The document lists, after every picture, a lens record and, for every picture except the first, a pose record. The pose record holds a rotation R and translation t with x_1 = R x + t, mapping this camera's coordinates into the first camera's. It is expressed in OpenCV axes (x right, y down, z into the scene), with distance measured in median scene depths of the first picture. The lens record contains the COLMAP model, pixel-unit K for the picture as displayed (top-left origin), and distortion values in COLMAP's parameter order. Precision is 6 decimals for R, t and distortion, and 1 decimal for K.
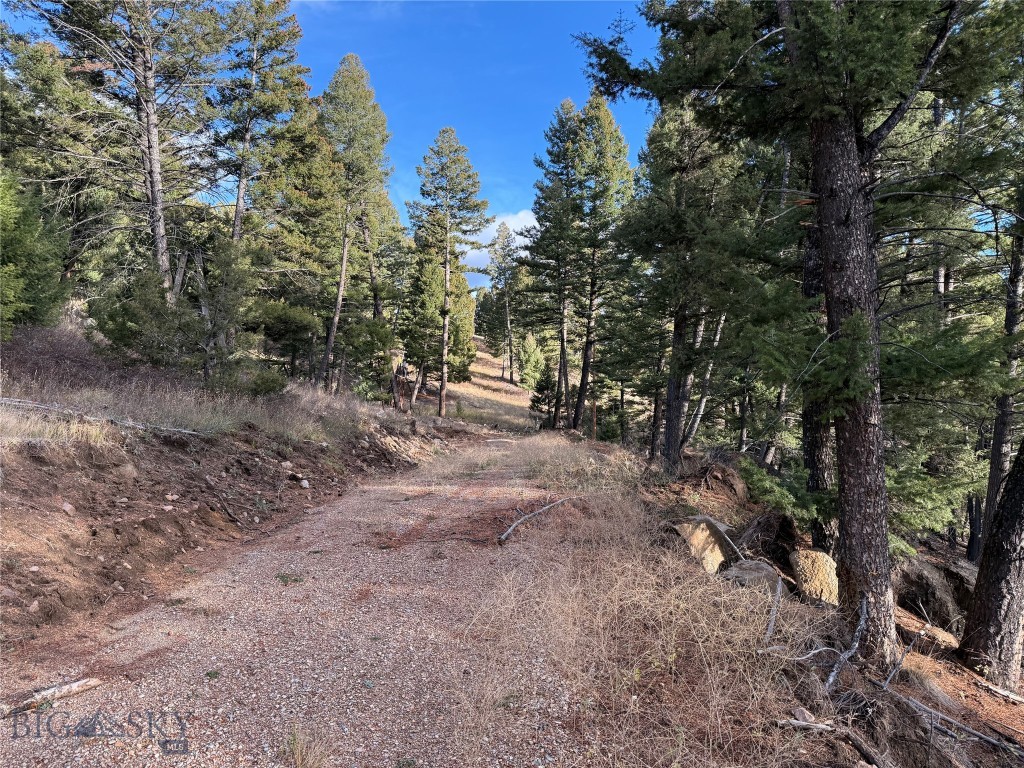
lens RADIAL K [[704.3, 0, 512.6], [0, 704.3, 391.2], [0, 0, 1]] dist [0.036709, -0.056358]
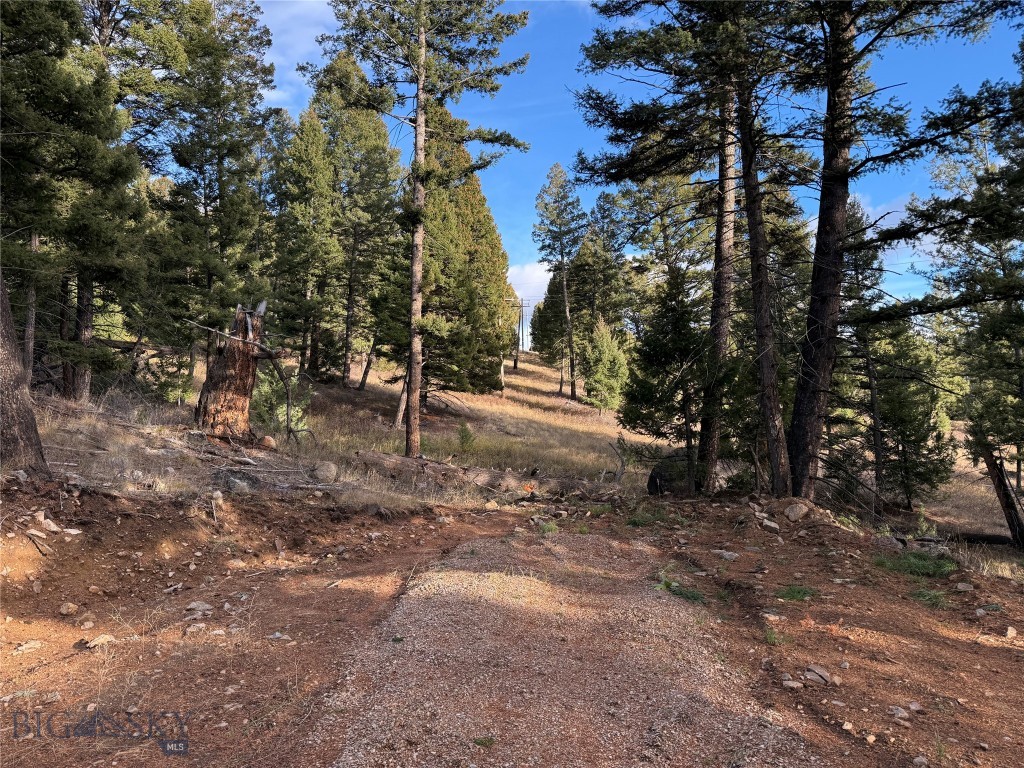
lens RADIAL K [[704.3, 0, 510.9], [0, 704.3, 407.8], [0, 0, 1]] dist [0.036709, -0.056358]
pose [[0.995280, -0.019363, -0.095097, 0.003026], [0.017083, 0.999548, -0.024736, 0.013555], [0.095533, 0.022995, 0.995161, 0.379972]]
